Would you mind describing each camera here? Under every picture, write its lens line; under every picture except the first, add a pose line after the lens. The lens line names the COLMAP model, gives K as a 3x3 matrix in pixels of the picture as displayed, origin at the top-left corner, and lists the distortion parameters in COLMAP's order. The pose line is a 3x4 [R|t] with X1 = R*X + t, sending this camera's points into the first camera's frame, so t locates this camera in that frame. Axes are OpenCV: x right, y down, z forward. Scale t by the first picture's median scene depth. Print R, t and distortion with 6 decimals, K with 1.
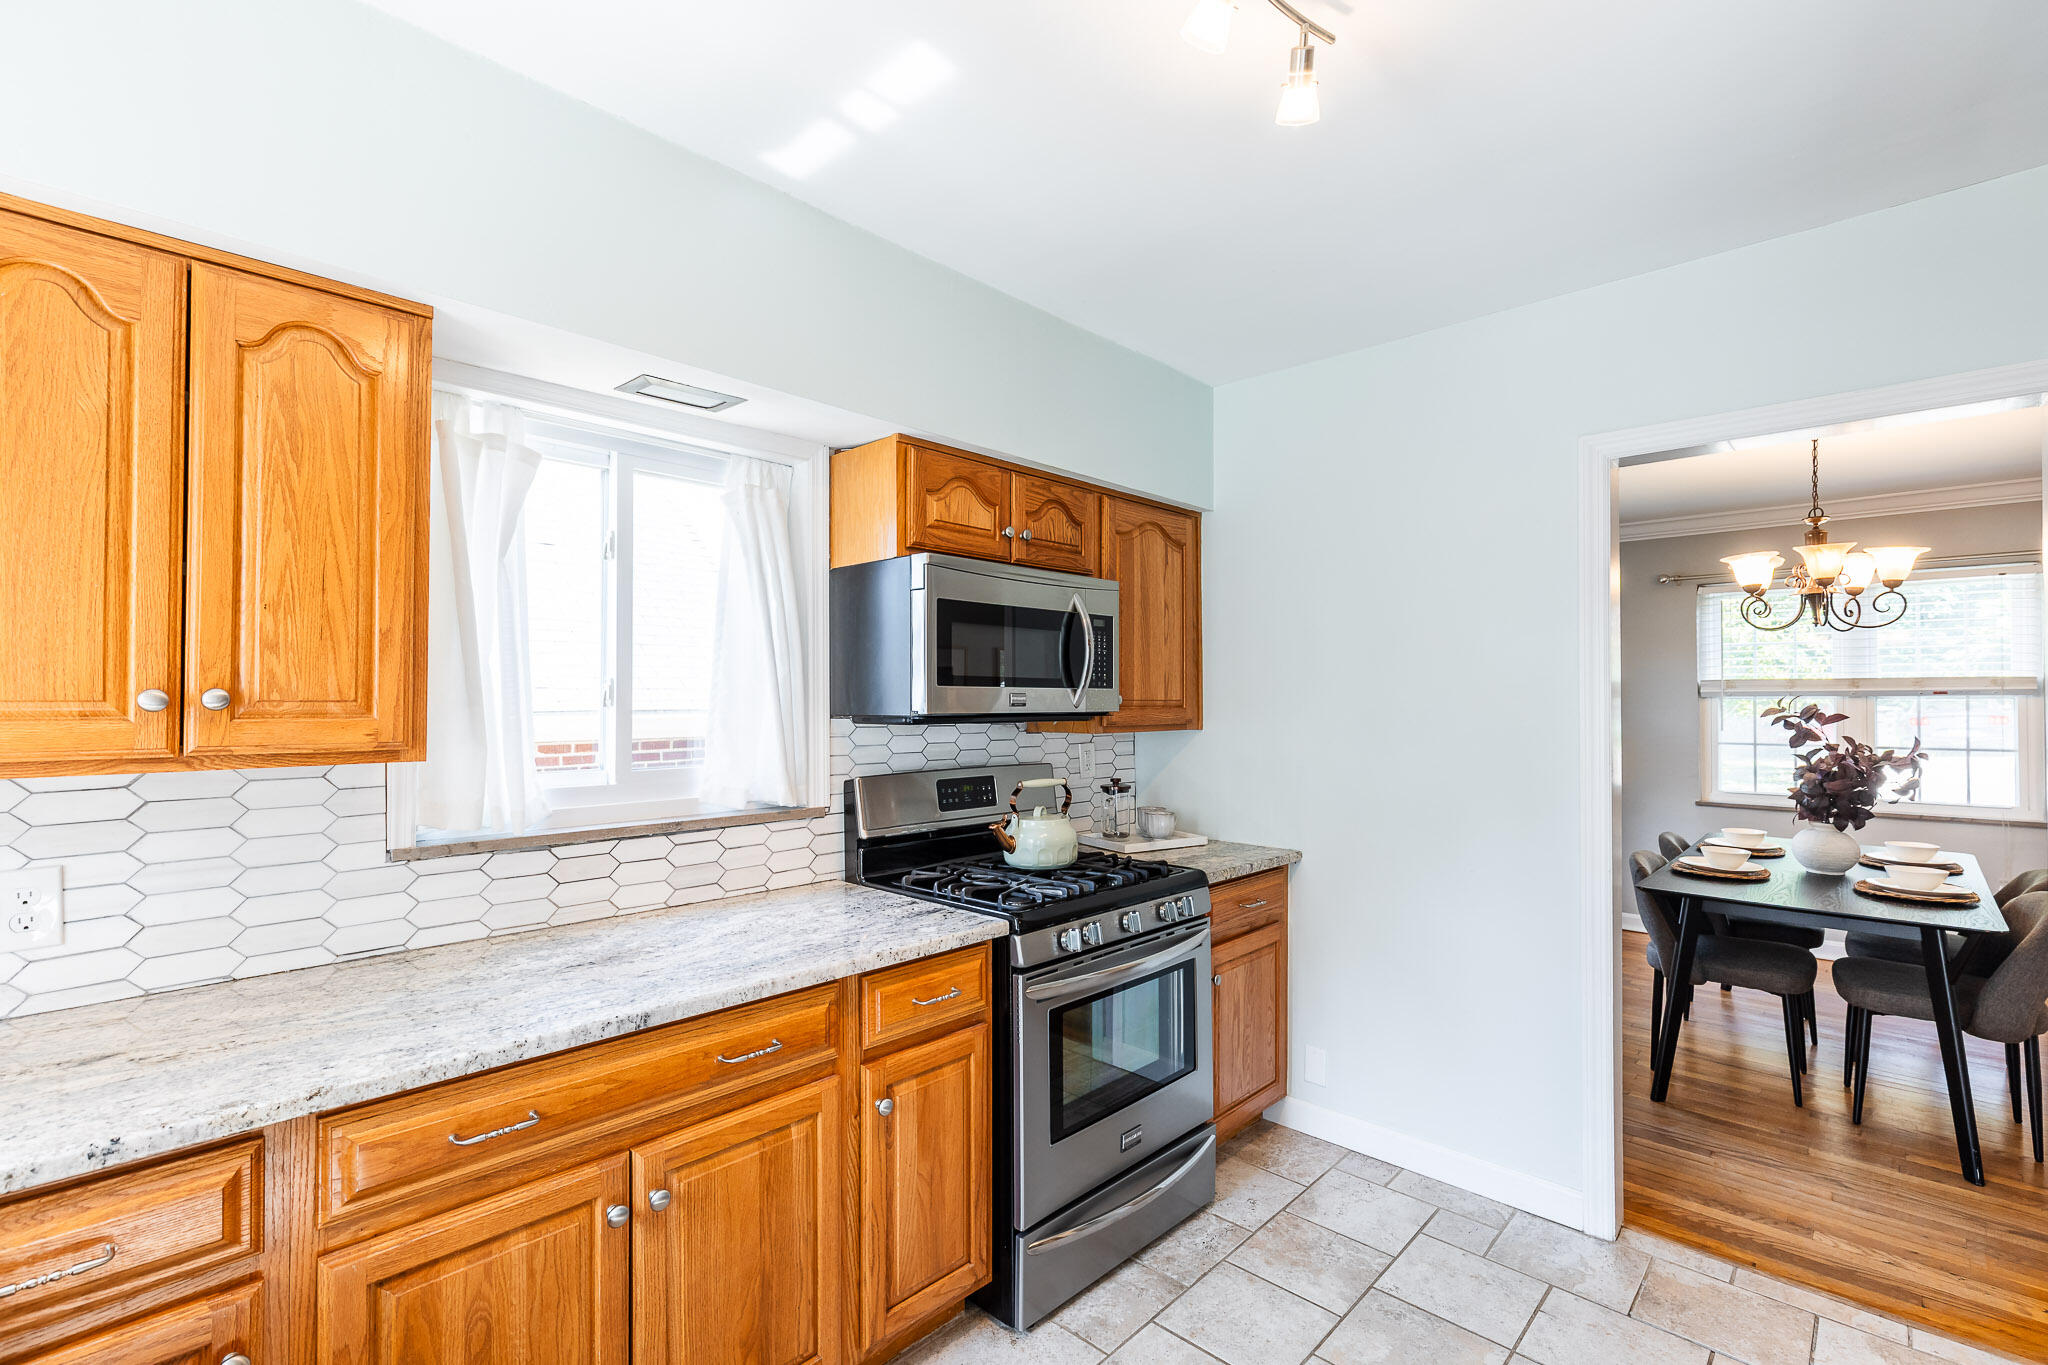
lens RADIAL K [[915.4, 0, 1019.5], [0, 915.4, 690.8], [0, 0, 1]] dist [-0.001004, -0.000260]
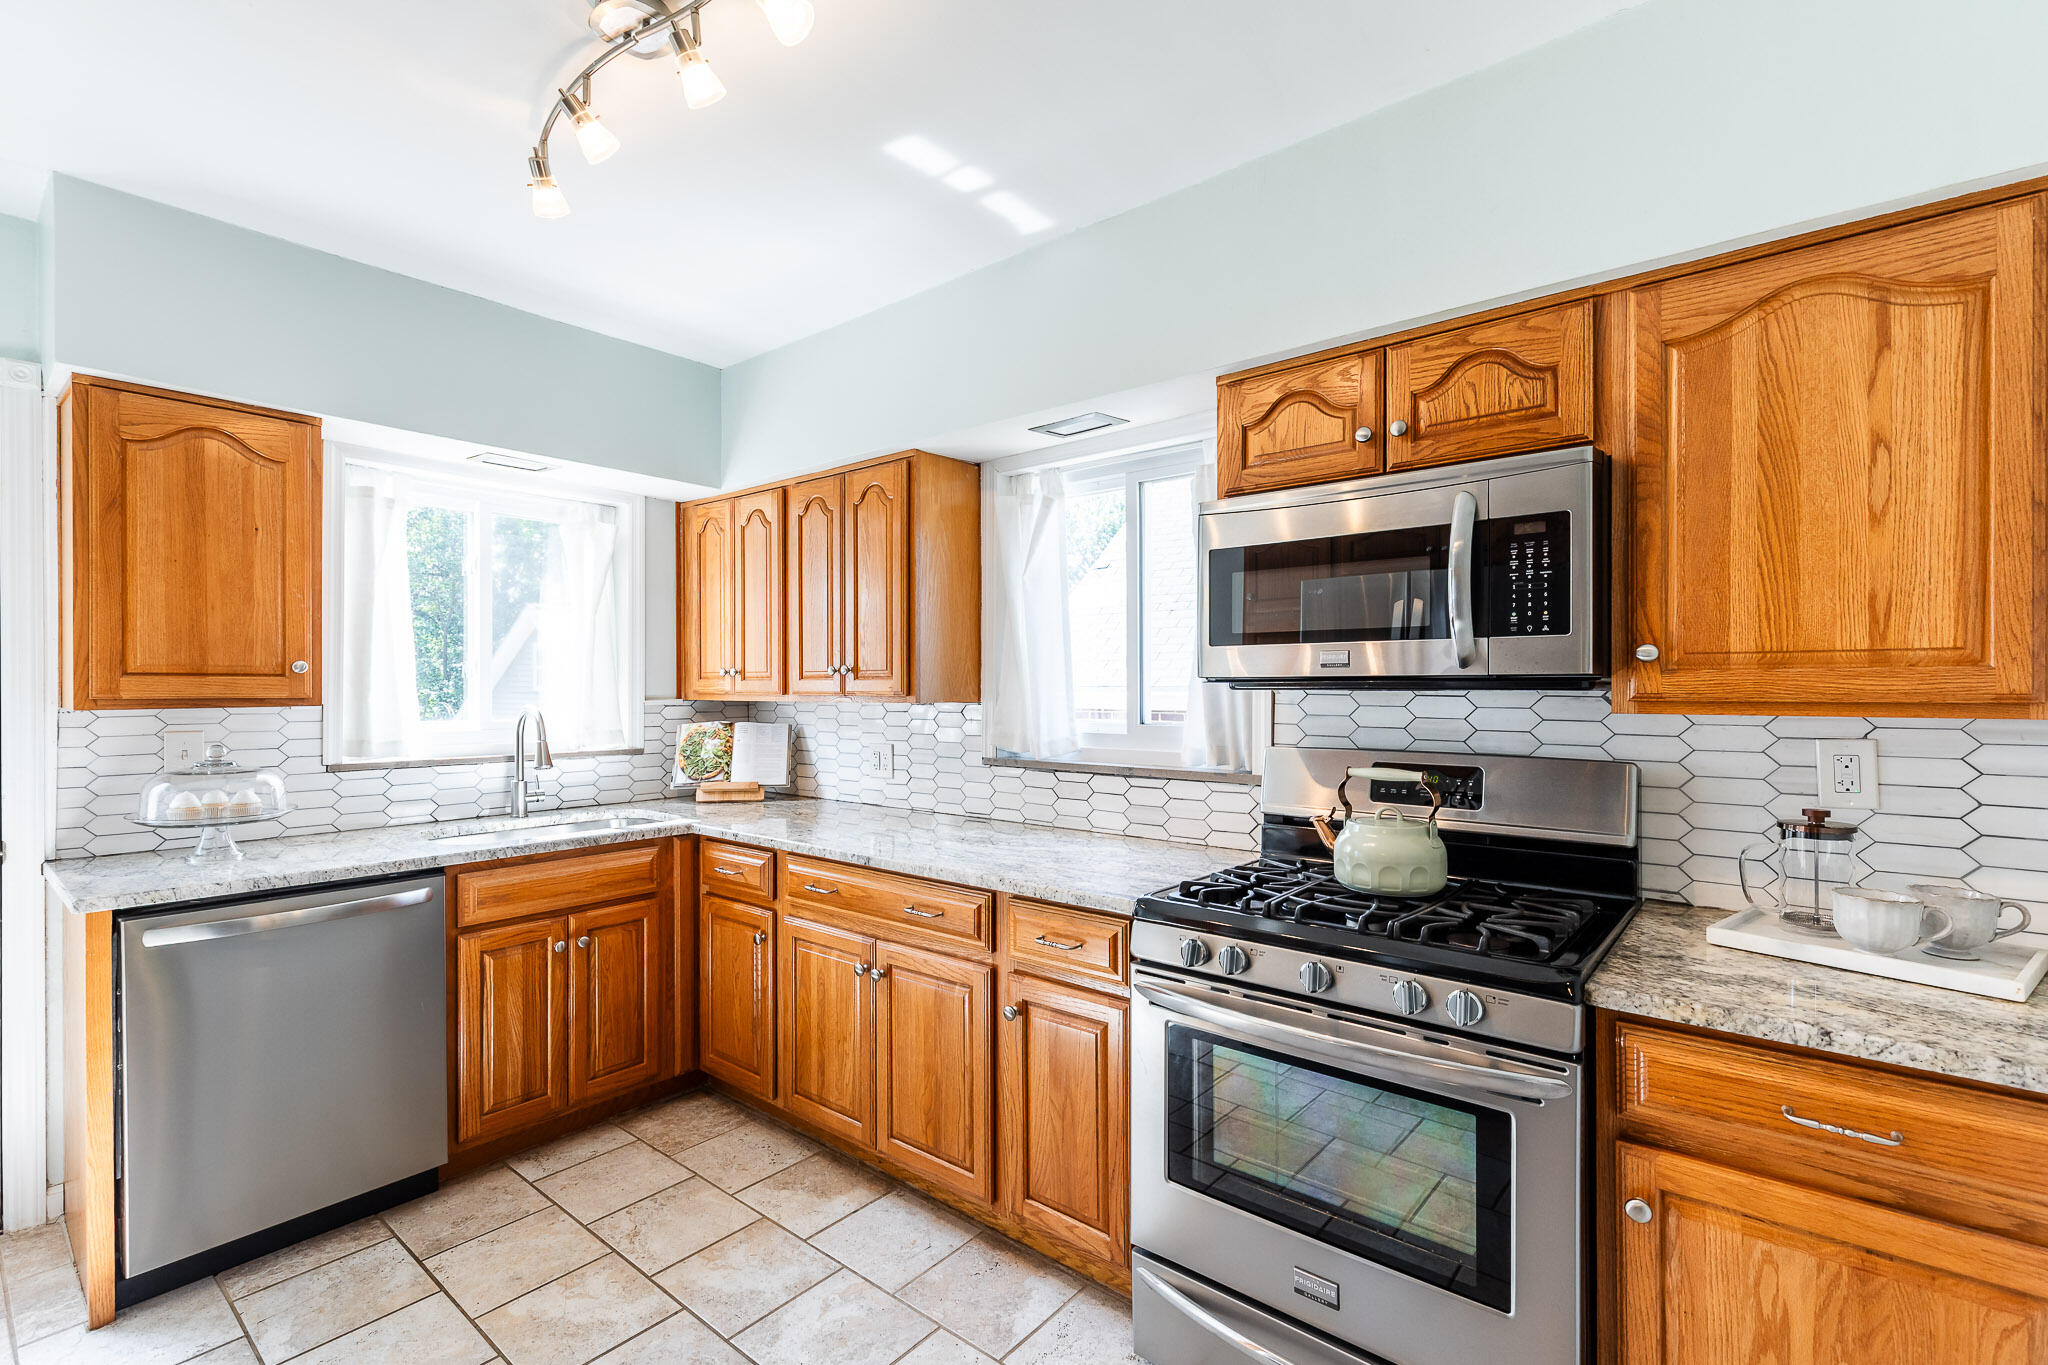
lens RADIAL K [[915.4, 0, 1018.0], [0, 915.4, 686.1], [0, 0, 1]] dist [-0.001004, -0.000260]
pose [[0.070748, 0.000330, -0.997494, 0.874742], [0.014865, 0.999889, 0.001385, 0.032985], [0.997383, -0.014925, 0.070735, 0.806473]]
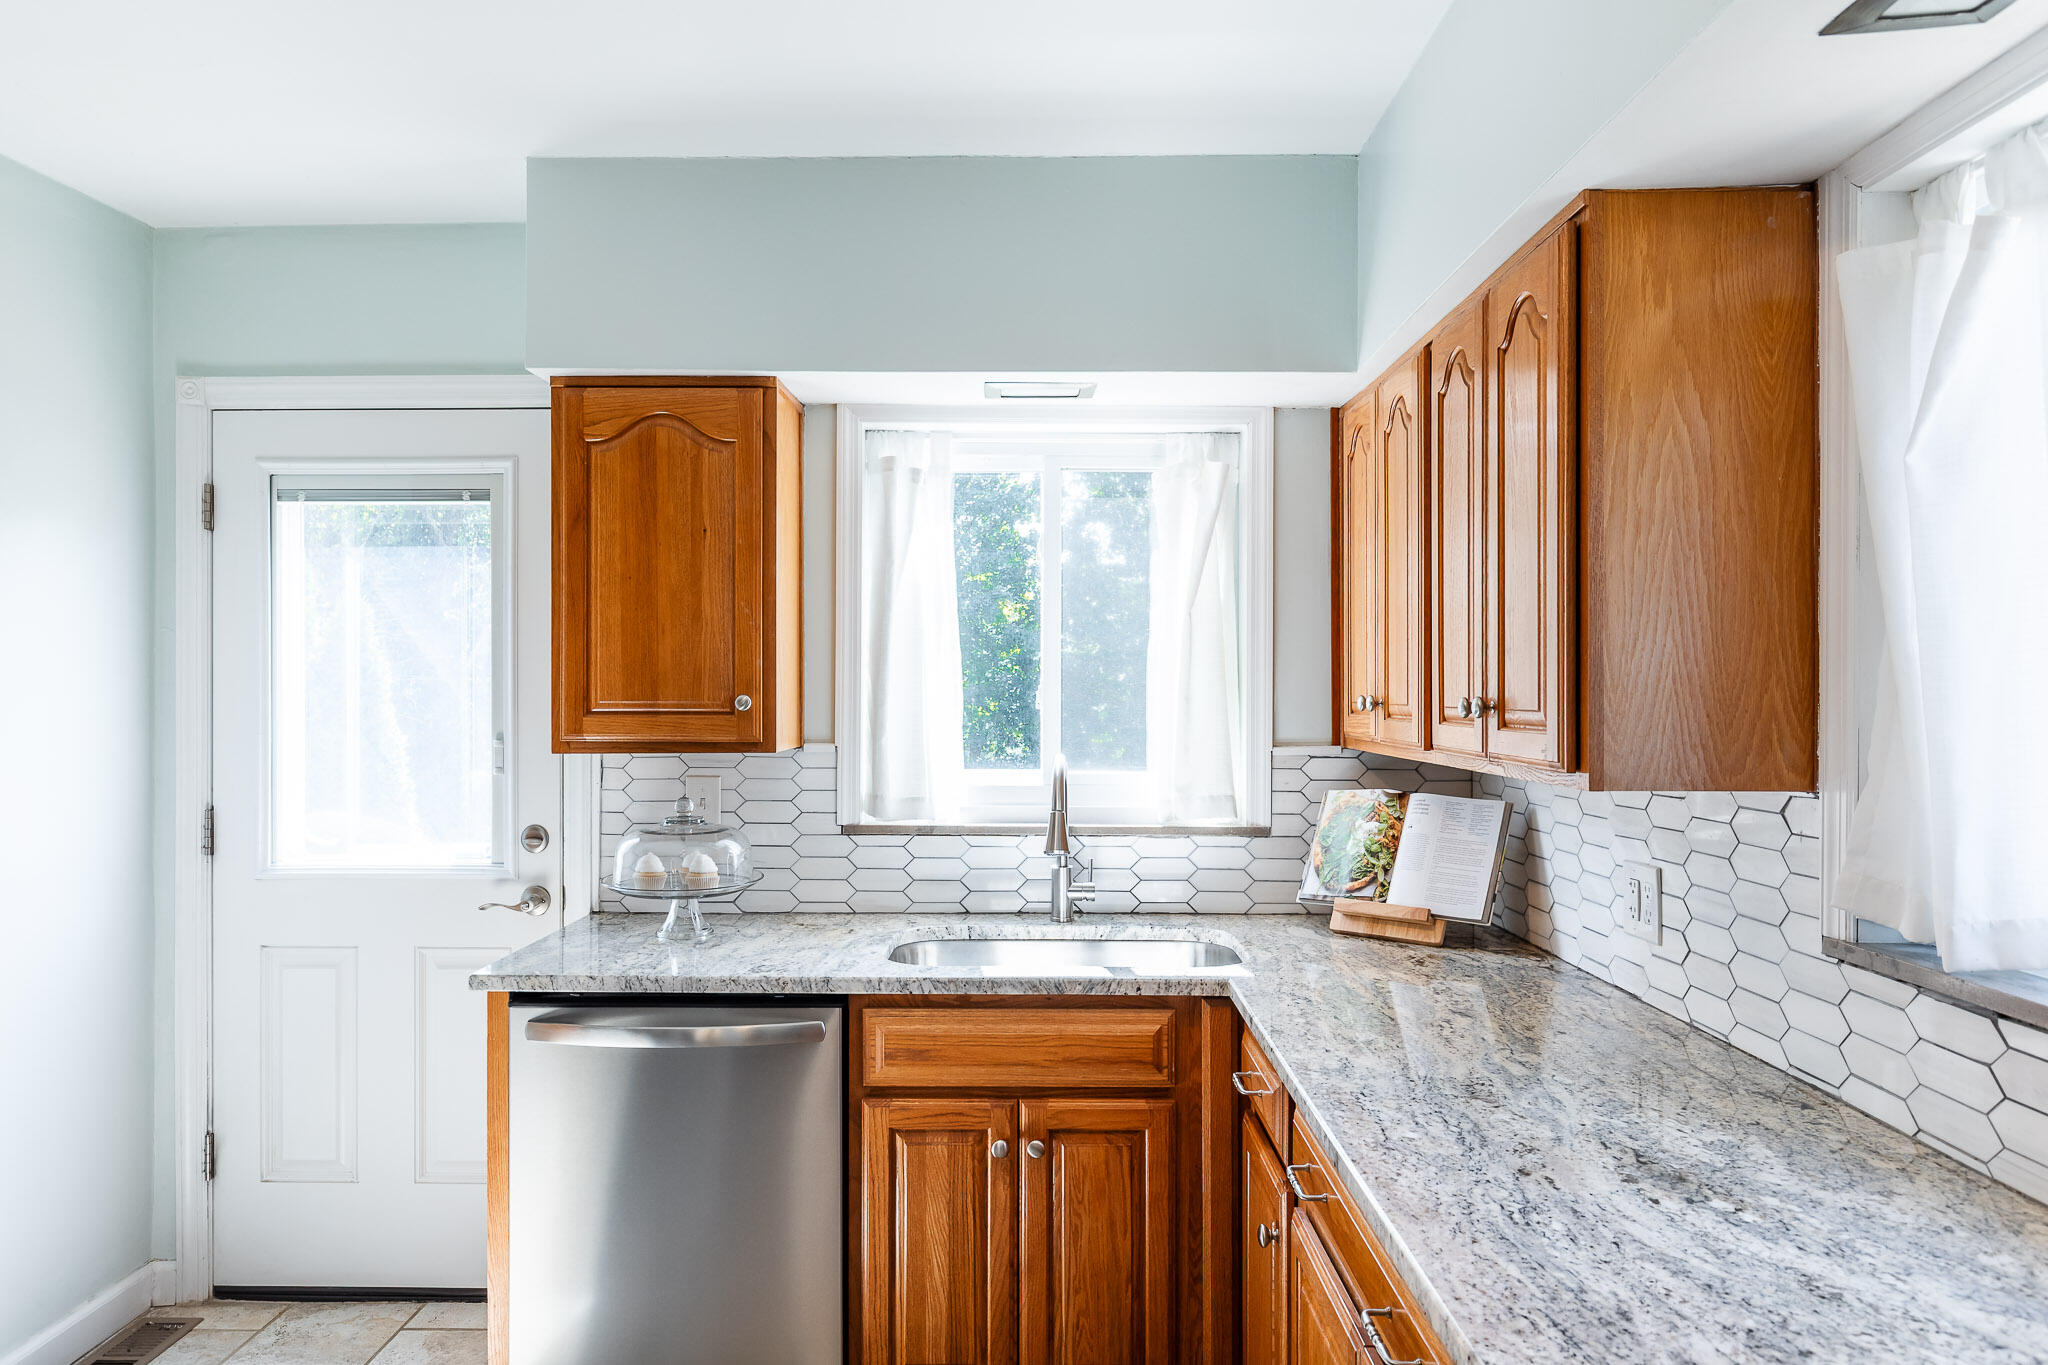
lens RADIAL K [[1303.0, 0, 1027.0], [0, 1303.0, 685.9], [0, 0, 1]] dist [-0.000369, -0.000745]
pose [[-0.726023, -0.002042, -0.687667, 0.328383], [0.009113, 0.999879, -0.012590, -0.001319], [0.687610, -0.015407, -0.725917, 1.102213]]
